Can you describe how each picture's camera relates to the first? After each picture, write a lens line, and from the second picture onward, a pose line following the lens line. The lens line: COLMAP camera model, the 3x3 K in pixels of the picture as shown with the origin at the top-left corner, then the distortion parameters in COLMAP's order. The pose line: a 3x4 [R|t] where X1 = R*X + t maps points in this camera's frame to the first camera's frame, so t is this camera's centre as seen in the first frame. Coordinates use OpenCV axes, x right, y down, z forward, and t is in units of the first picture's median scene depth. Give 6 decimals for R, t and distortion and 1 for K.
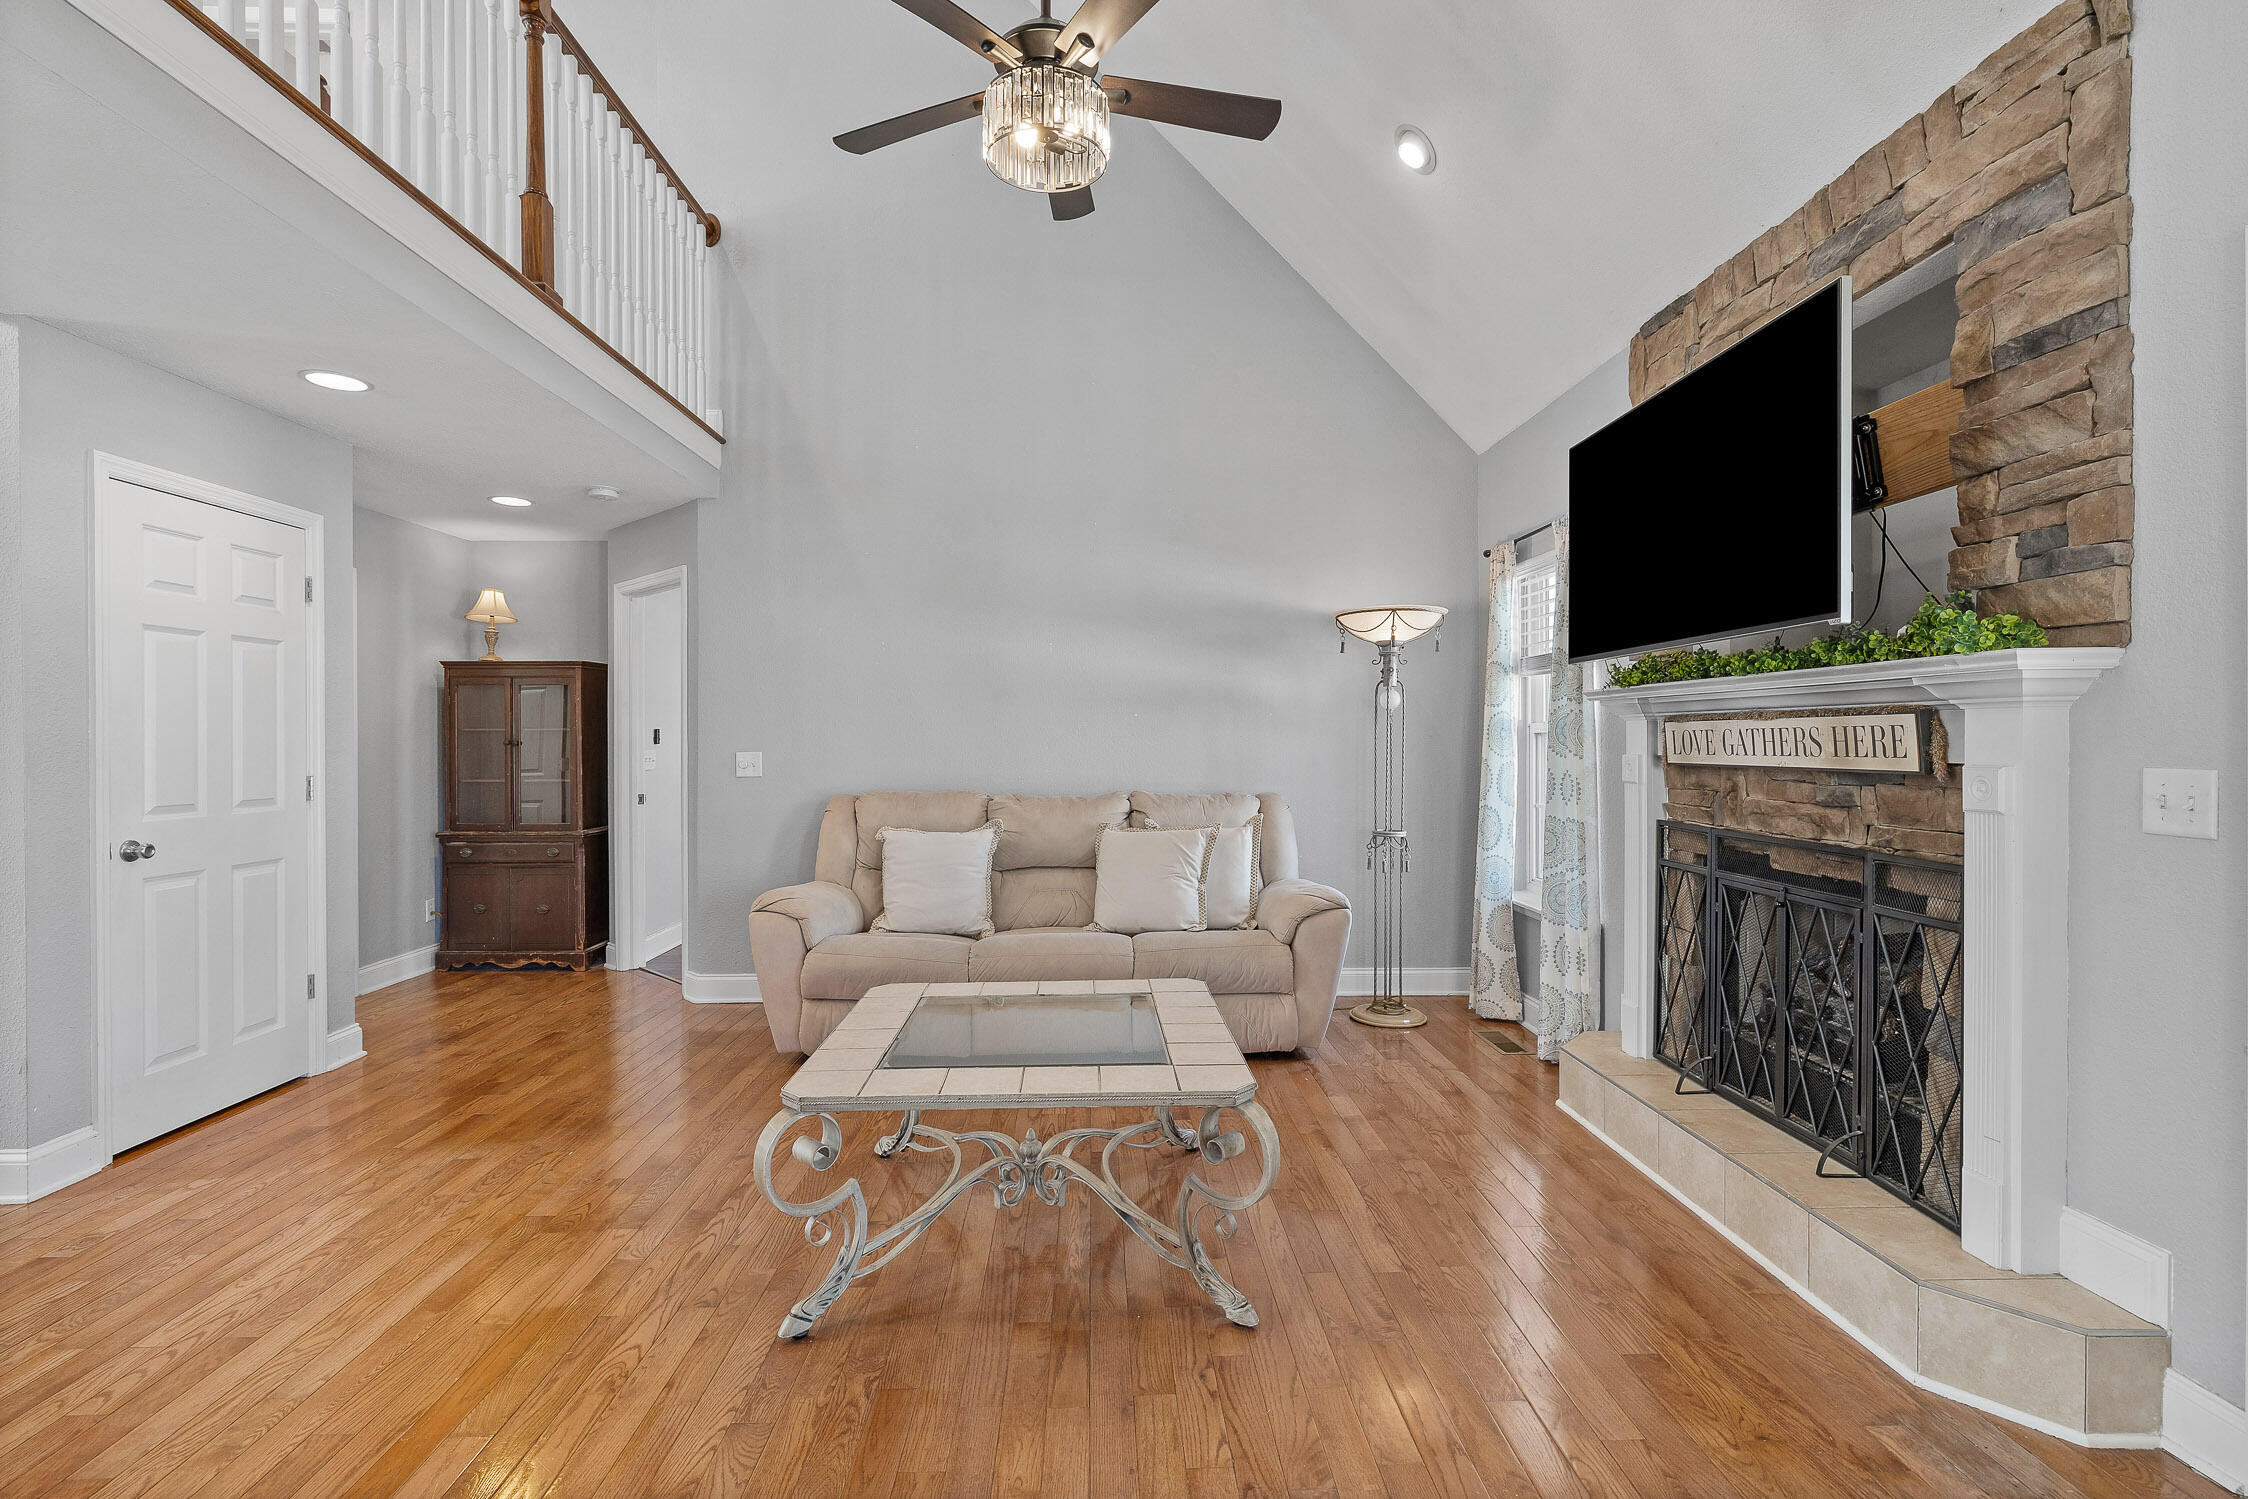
lens RADIAL K [[1014.5, 0, 1125.2], [0, 1014.5, 740.7], [0, 0, 1]] dist [-0.002488, 0.000493]
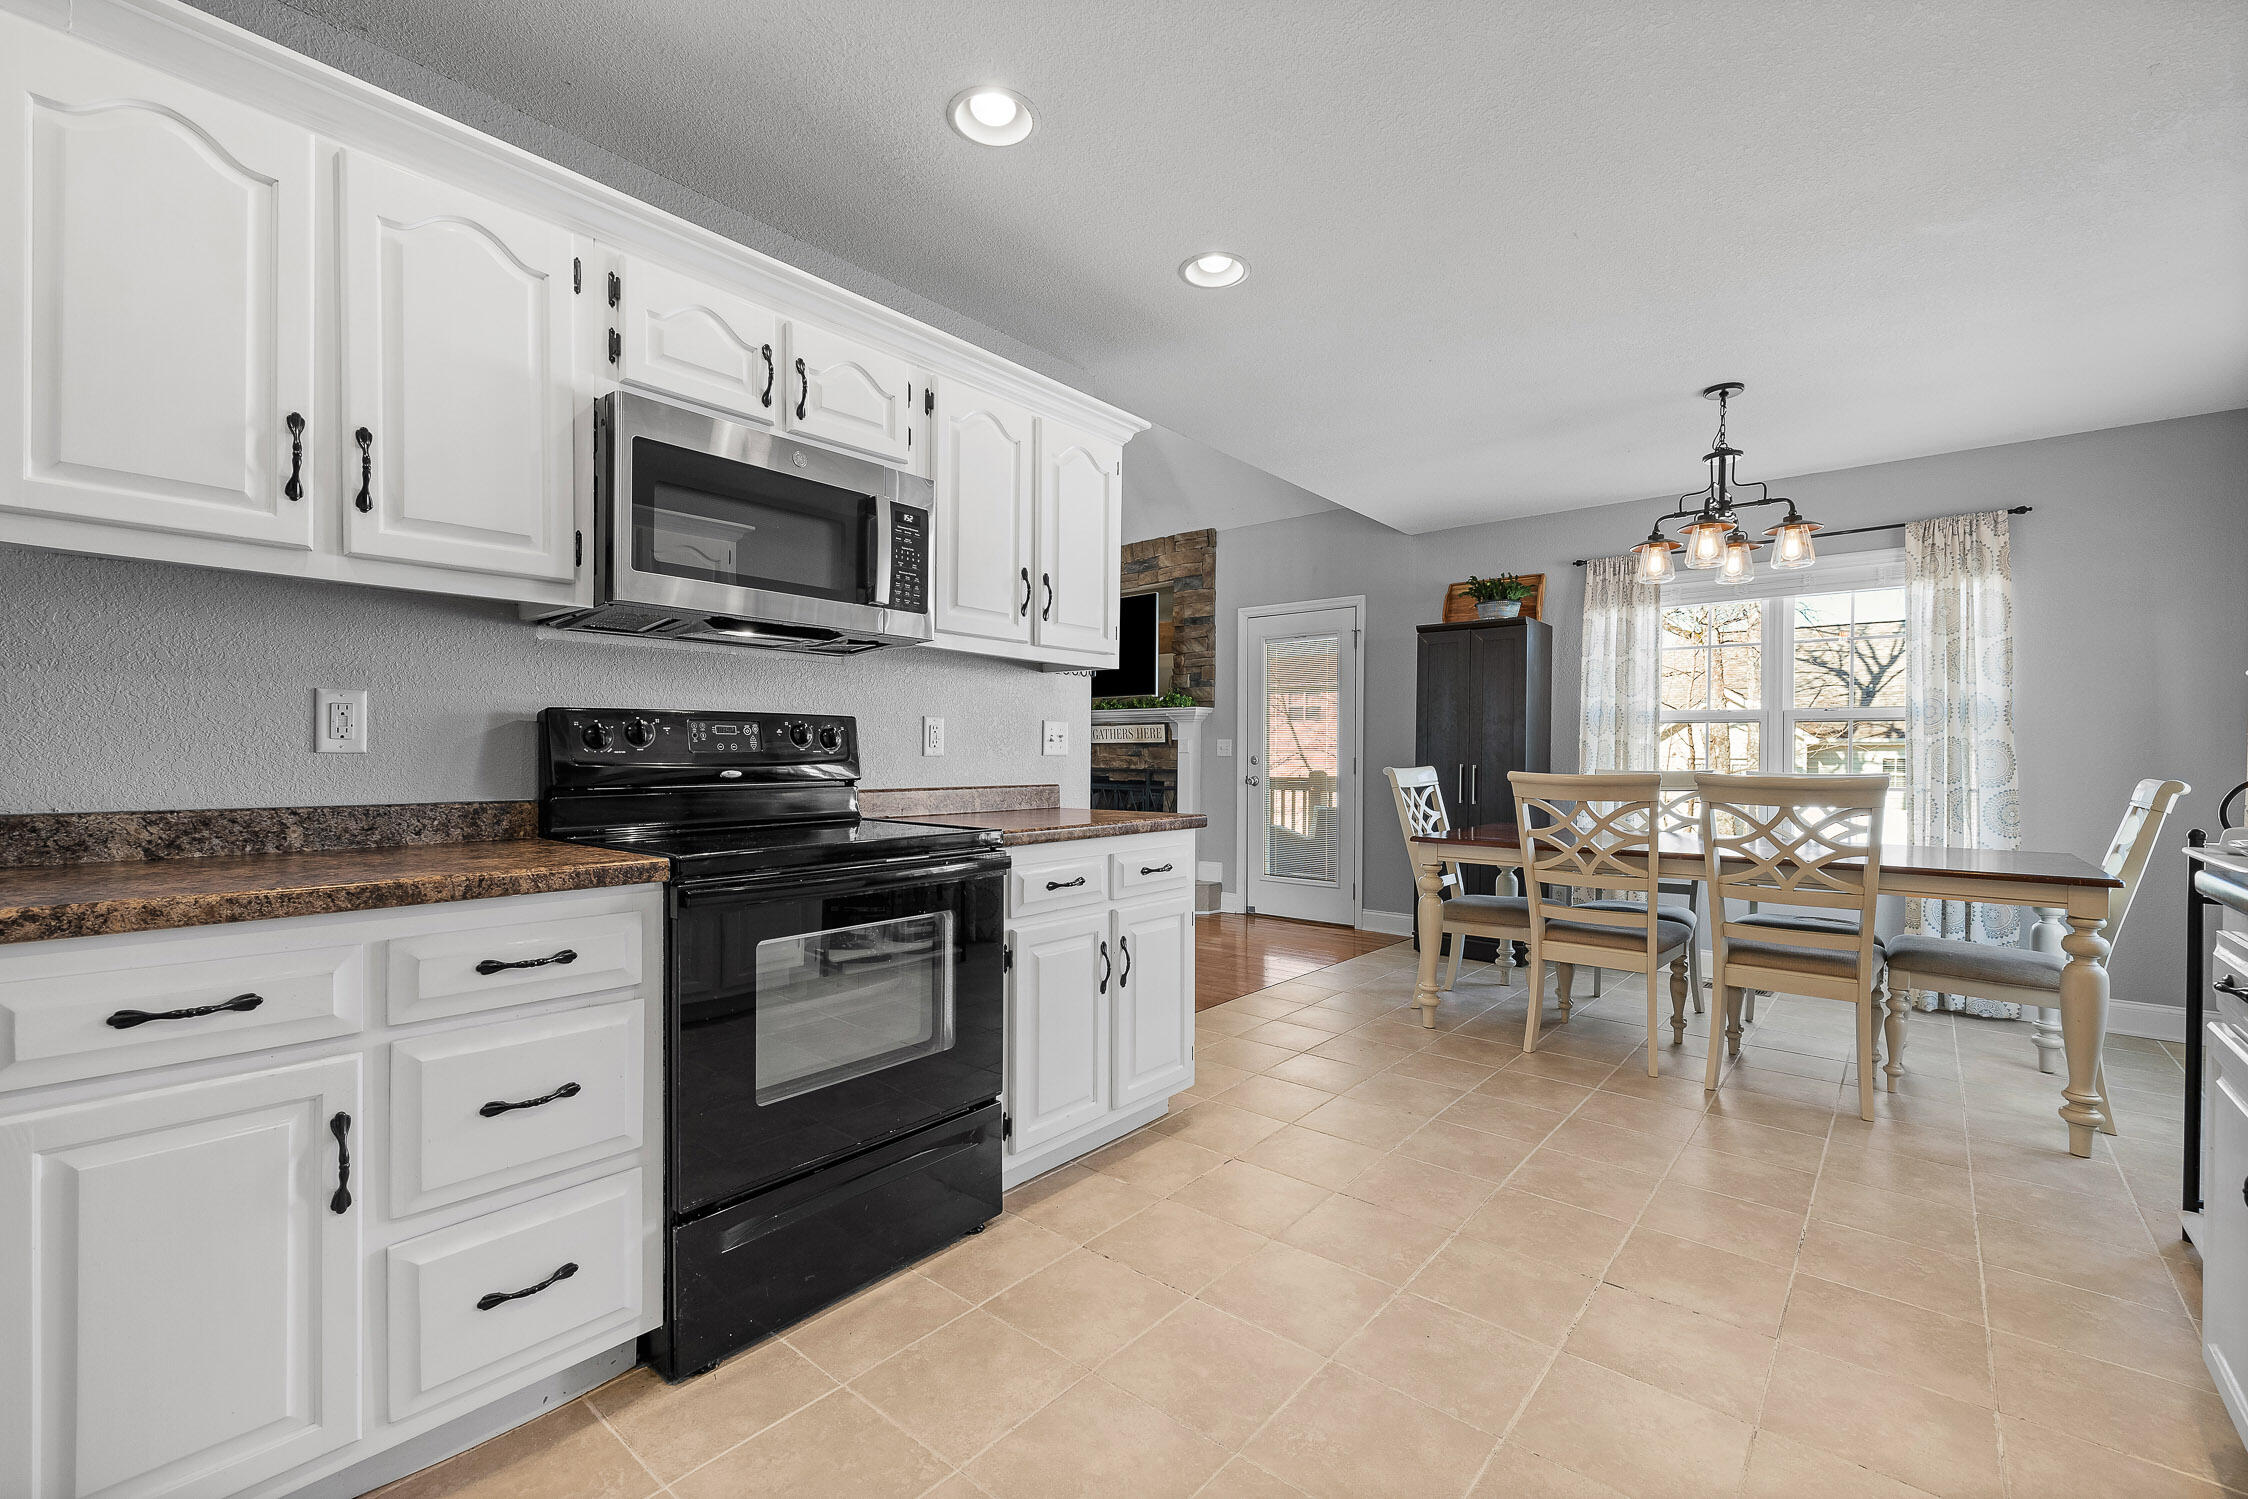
lens RADIAL K [[947.8, 0, 1120.7], [0, 947.8, 756.4], [0, 0, 1]] dist [-0.000558, -0.000037]
pose [[0.672198, 0.003100, 0.740365, -1.295788], [-0.005333, 0.999986, 0.000656, 0.061642], [-0.740352, -0.004389, 0.672205, -0.781326]]
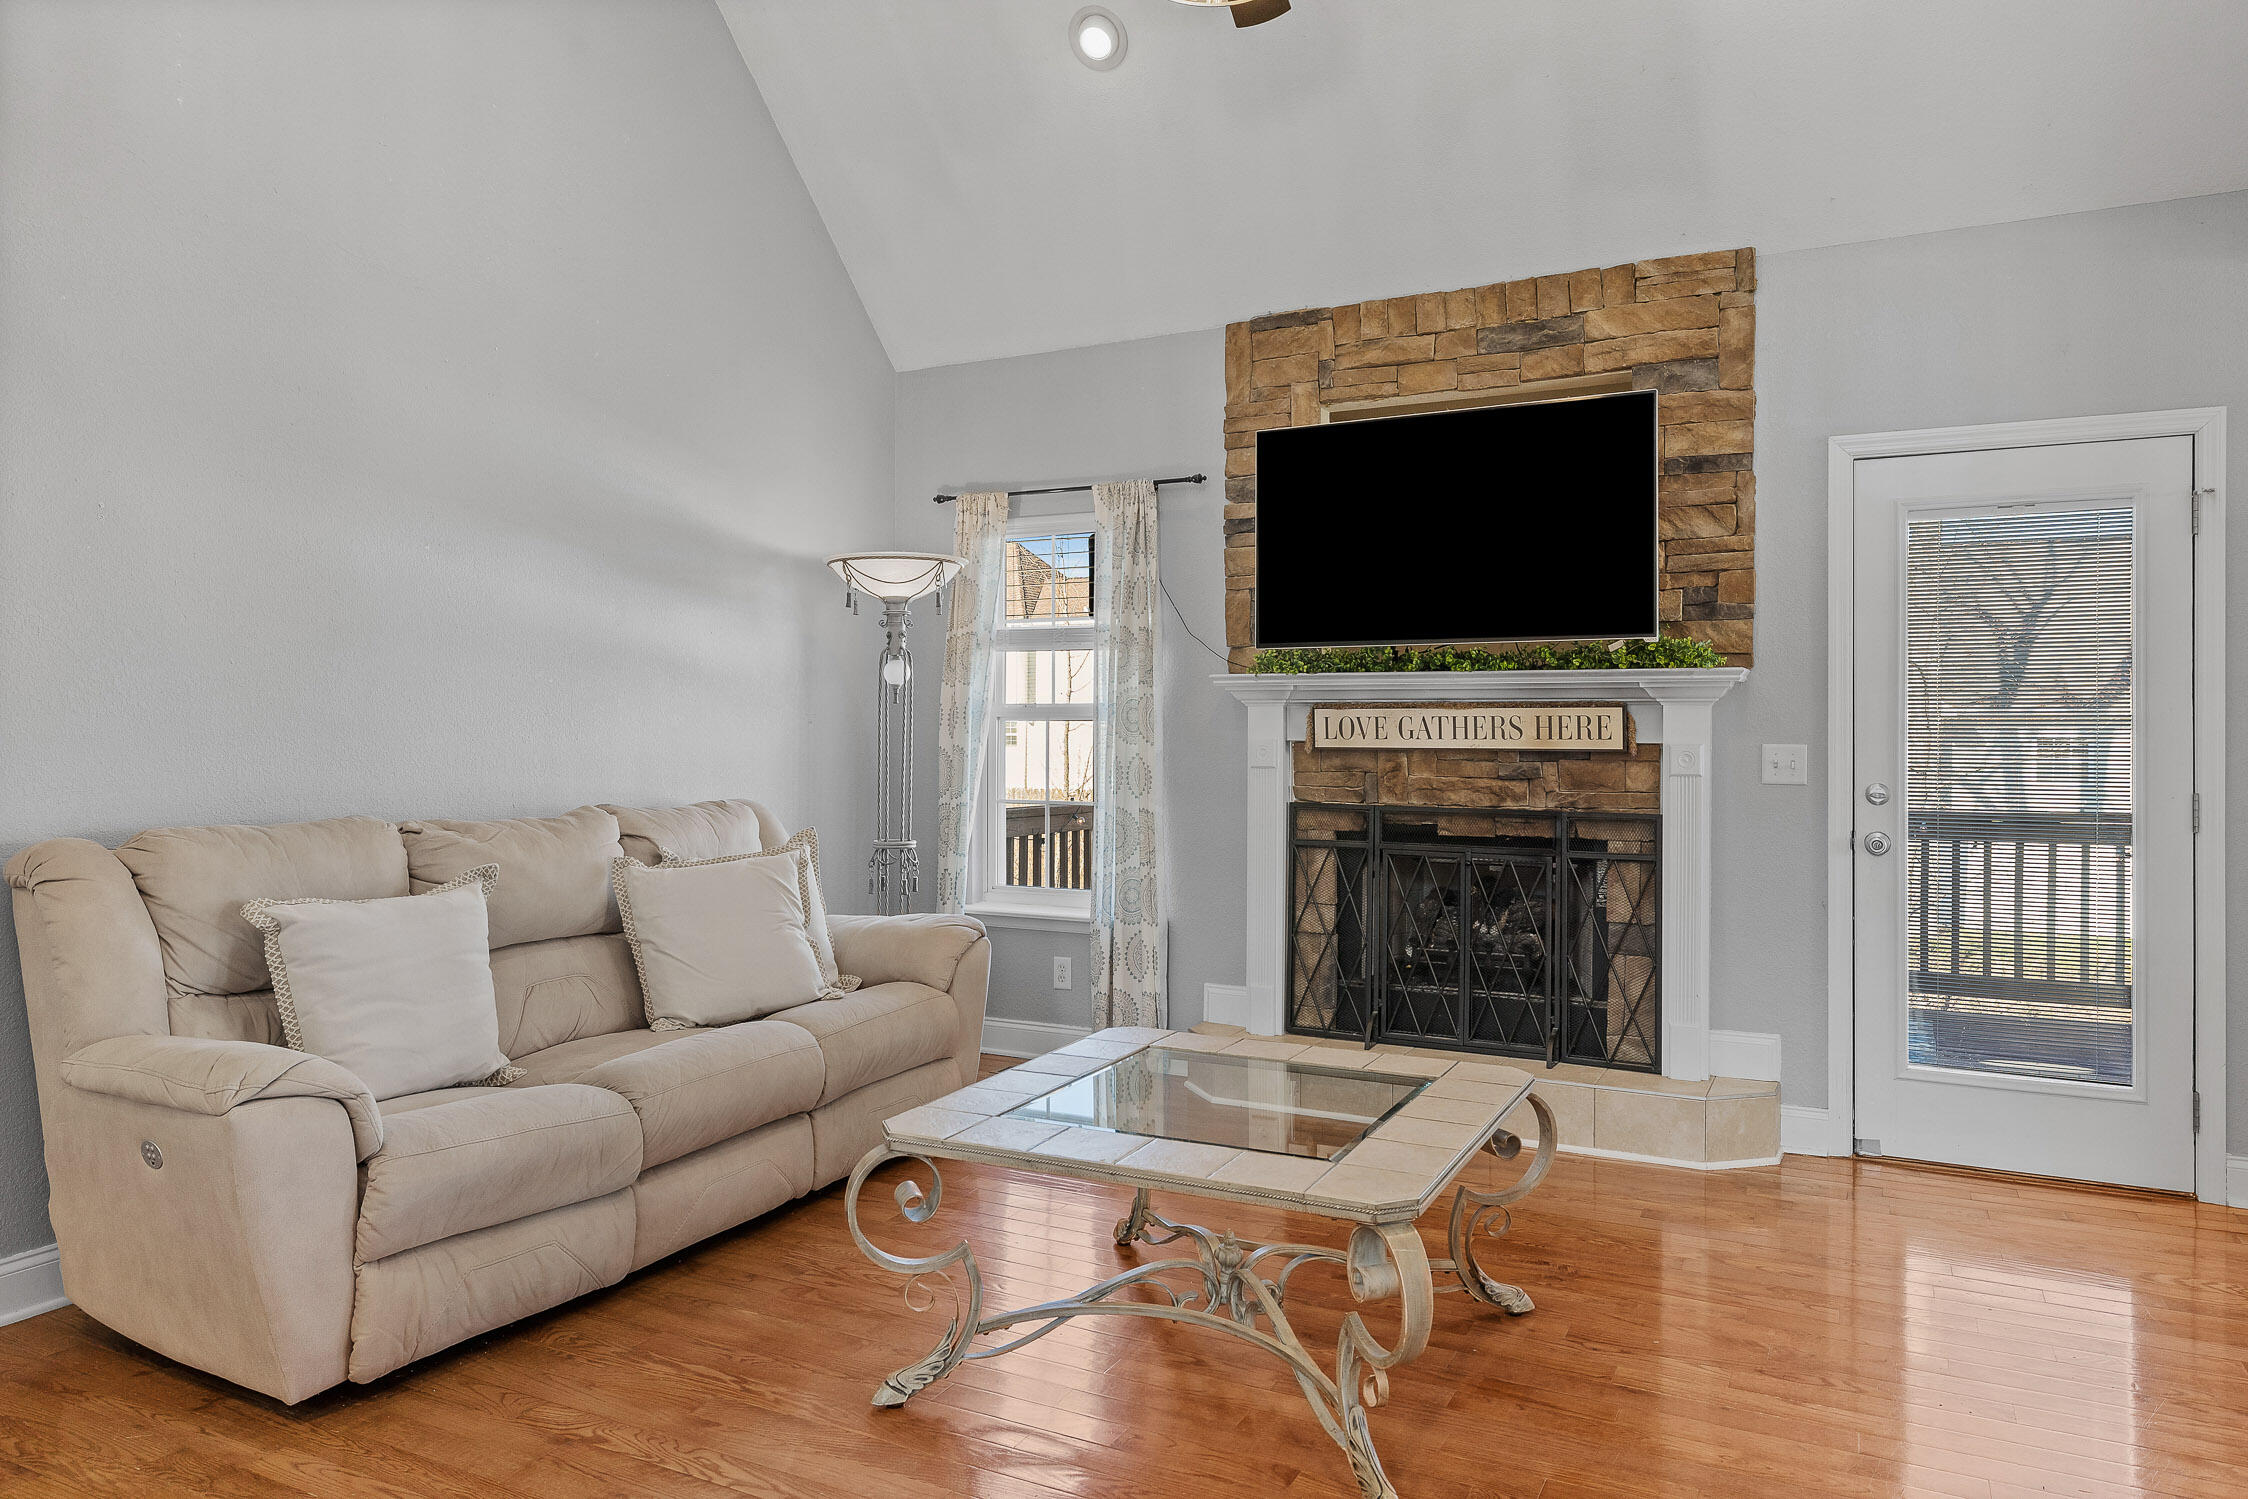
lens RADIAL K [[1459.7, 0, 1113.7], [0, 1459.7, 718.7], [0, 0, 1]] dist [0.000976, 0.000517]
pose [[0.490409, 0.006760, 0.871466, -1.063291], [-0.002616, 0.999977, -0.006285, 0.002338], [-0.871488, 0.000803, 0.490416, 0.515216]]
